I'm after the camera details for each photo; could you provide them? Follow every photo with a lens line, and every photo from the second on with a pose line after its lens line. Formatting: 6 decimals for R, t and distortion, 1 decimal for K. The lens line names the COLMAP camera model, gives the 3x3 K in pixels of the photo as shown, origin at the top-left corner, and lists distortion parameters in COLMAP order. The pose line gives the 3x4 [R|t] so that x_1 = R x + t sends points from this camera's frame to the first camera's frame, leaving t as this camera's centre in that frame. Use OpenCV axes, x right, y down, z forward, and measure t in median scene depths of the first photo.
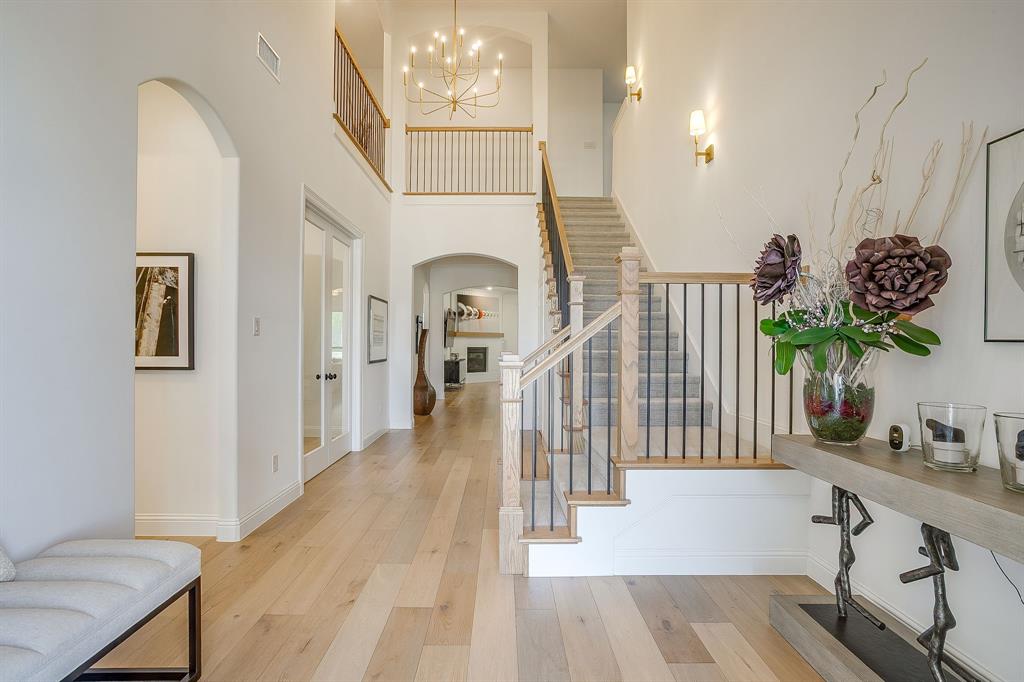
lens RADIAL K [[498.8, 0, 511.0], [0, 498.8, 342.5], [0, 0, 1]] dist [-0.013148, 0.003730]
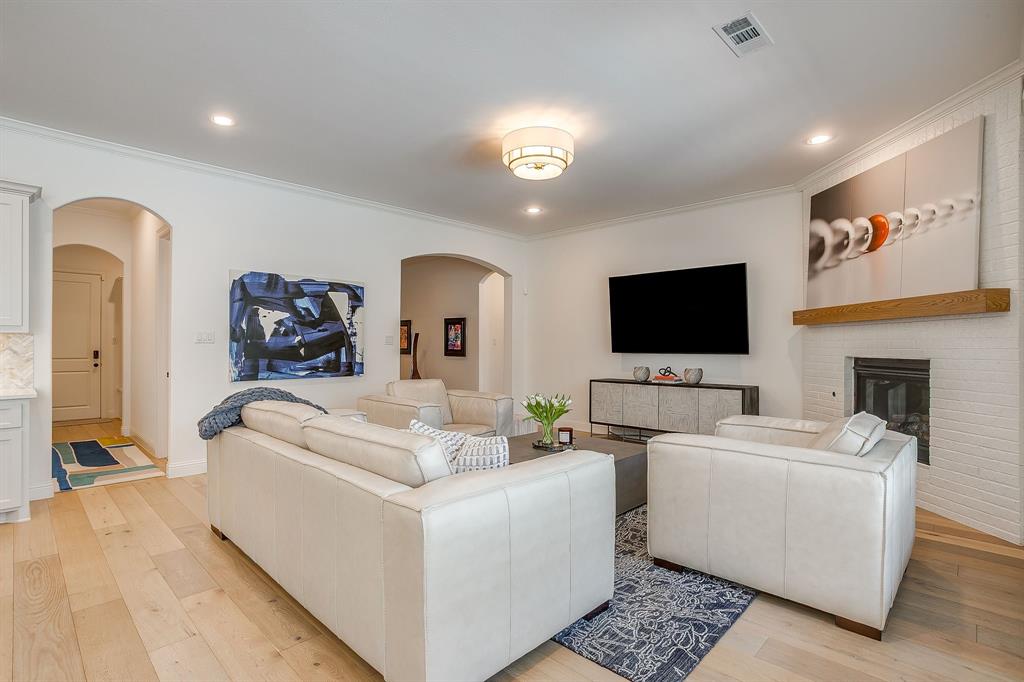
lens RADIAL K [[498.8, 0, 493.0], [0, 498.8, 341.3], [0, 0, 1]] dist [-0.013148, 0.003730]
pose [[-0.711641, 0.002972, -0.702537, 0.274868], [0.004586, 0.999989, -0.000415, -0.000071], [0.702528, -0.003517, -0.711647, 1.063831]]
